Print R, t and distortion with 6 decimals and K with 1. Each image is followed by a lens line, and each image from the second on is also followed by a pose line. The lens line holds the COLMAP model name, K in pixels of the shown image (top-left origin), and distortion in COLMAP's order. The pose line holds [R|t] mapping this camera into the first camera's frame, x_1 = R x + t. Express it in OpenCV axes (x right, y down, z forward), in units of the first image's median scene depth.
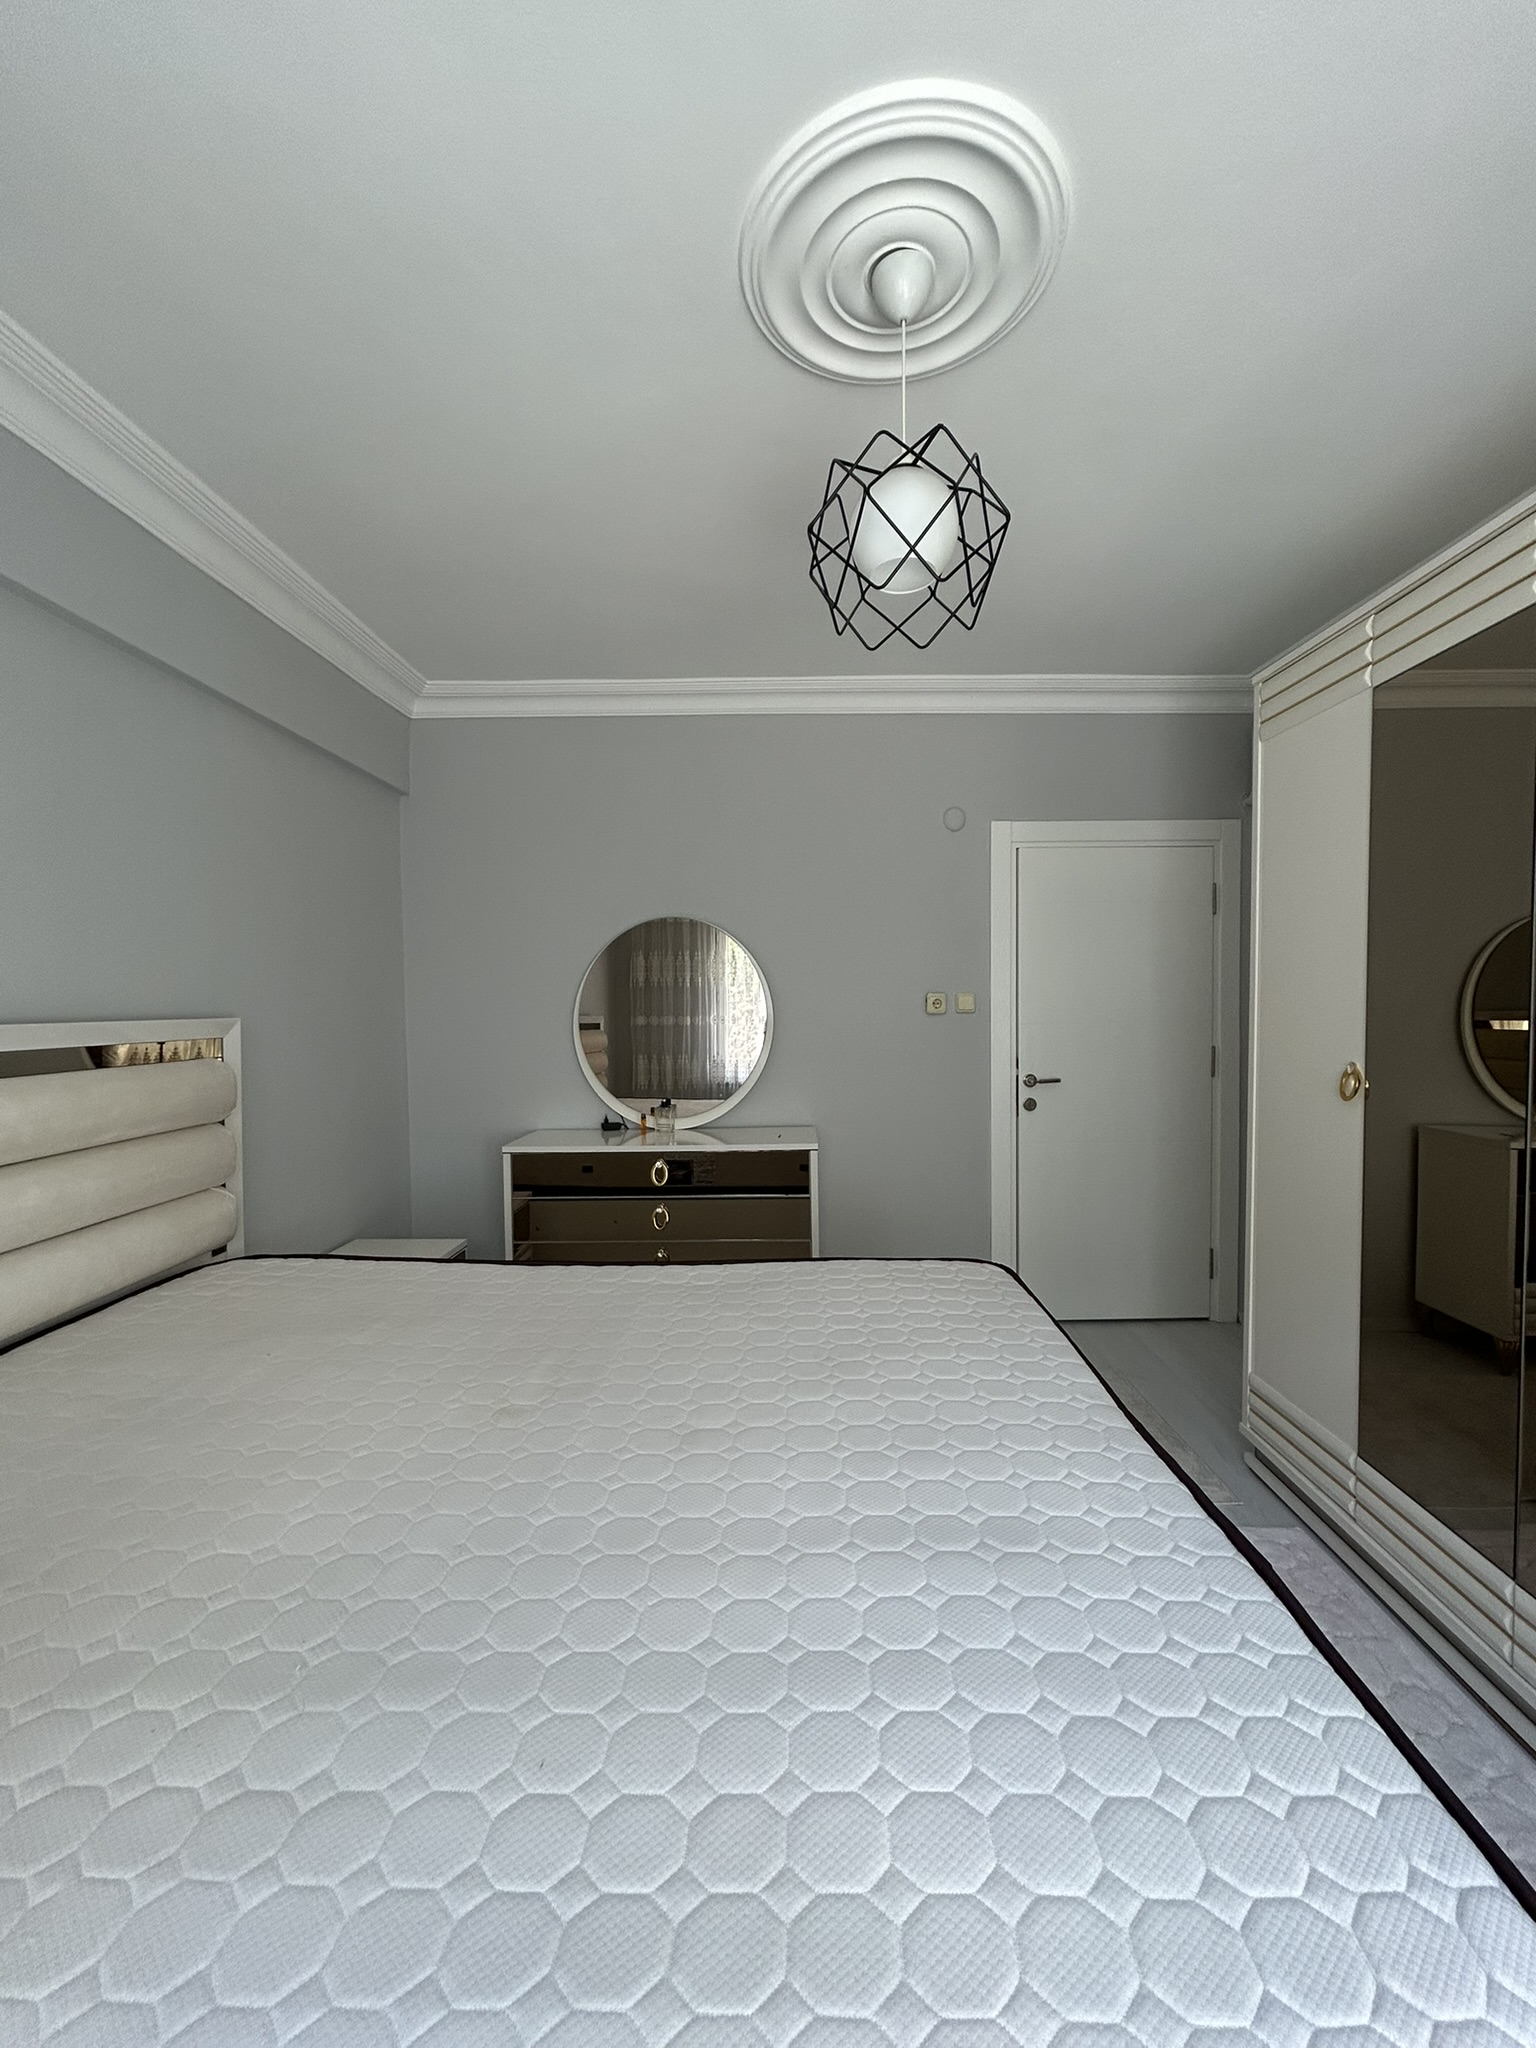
lens RADIAL K [[821.7, 0, 767.7], [0, 821.7, 1023.2], [0, 0, 1]] dist [-0.003948, 0.002252]
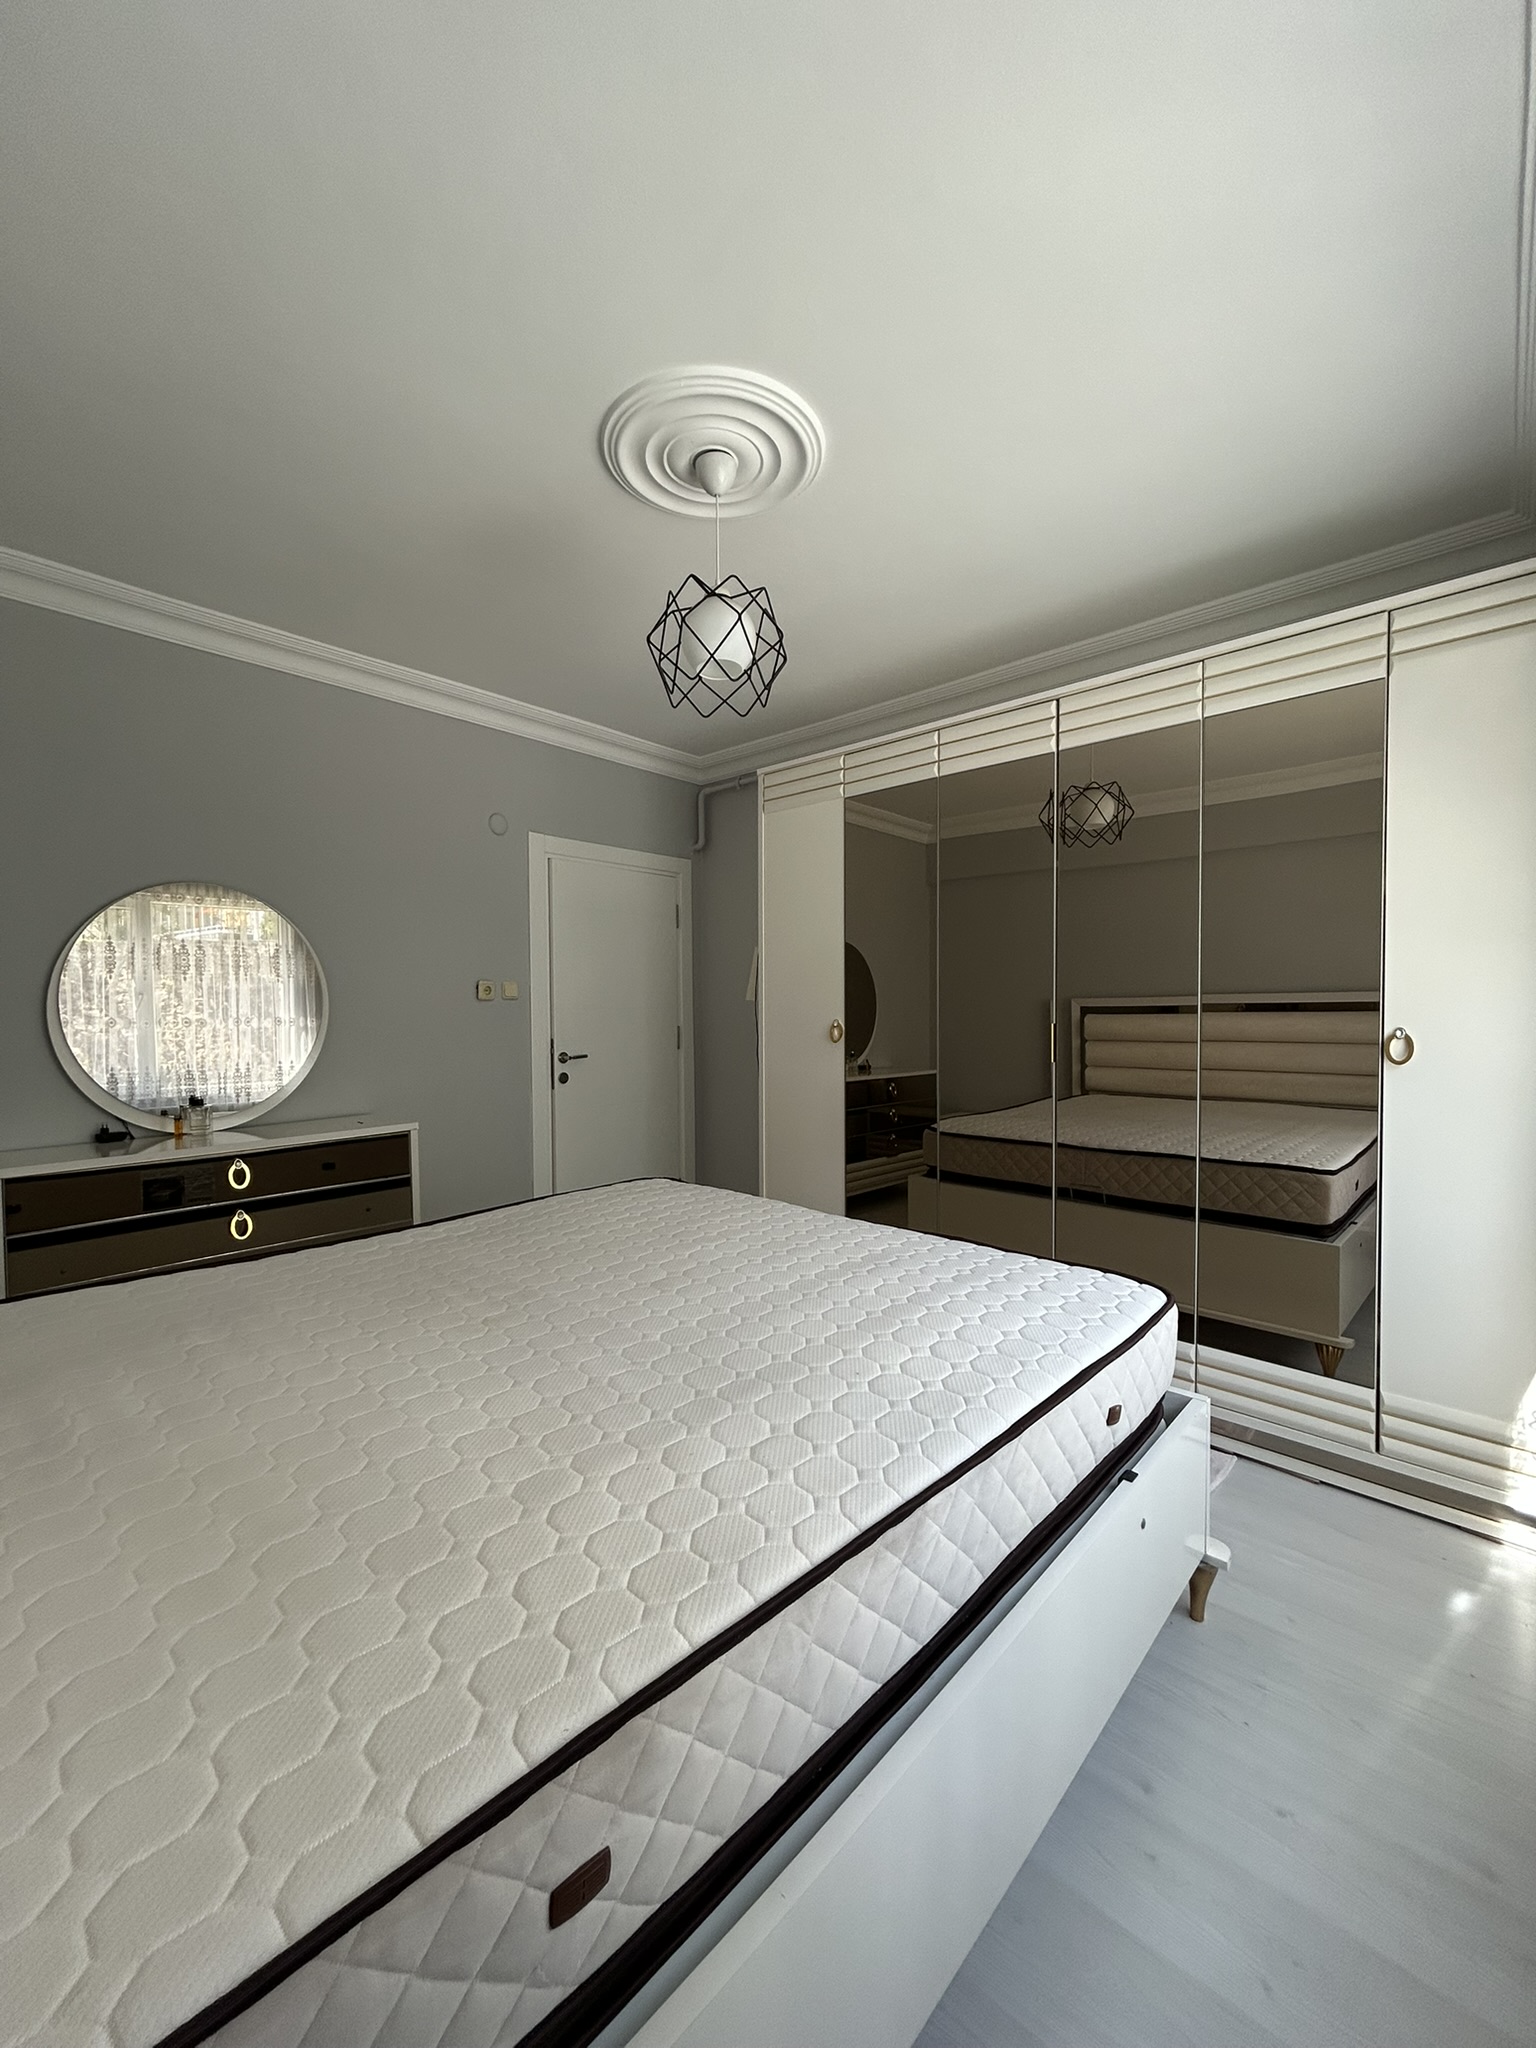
lens RADIAL K [[821.7, 0, 771.2], [0, 821.7, 1020.5], [0, 0, 1]] dist [-0.003948, 0.002252]
pose [[0.670933, -0.007795, 0.741477, -0.398271], [0.024327, 0.999638, -0.011504, 0.042761], [-0.741119, 0.025756, 0.670879, -0.010138]]
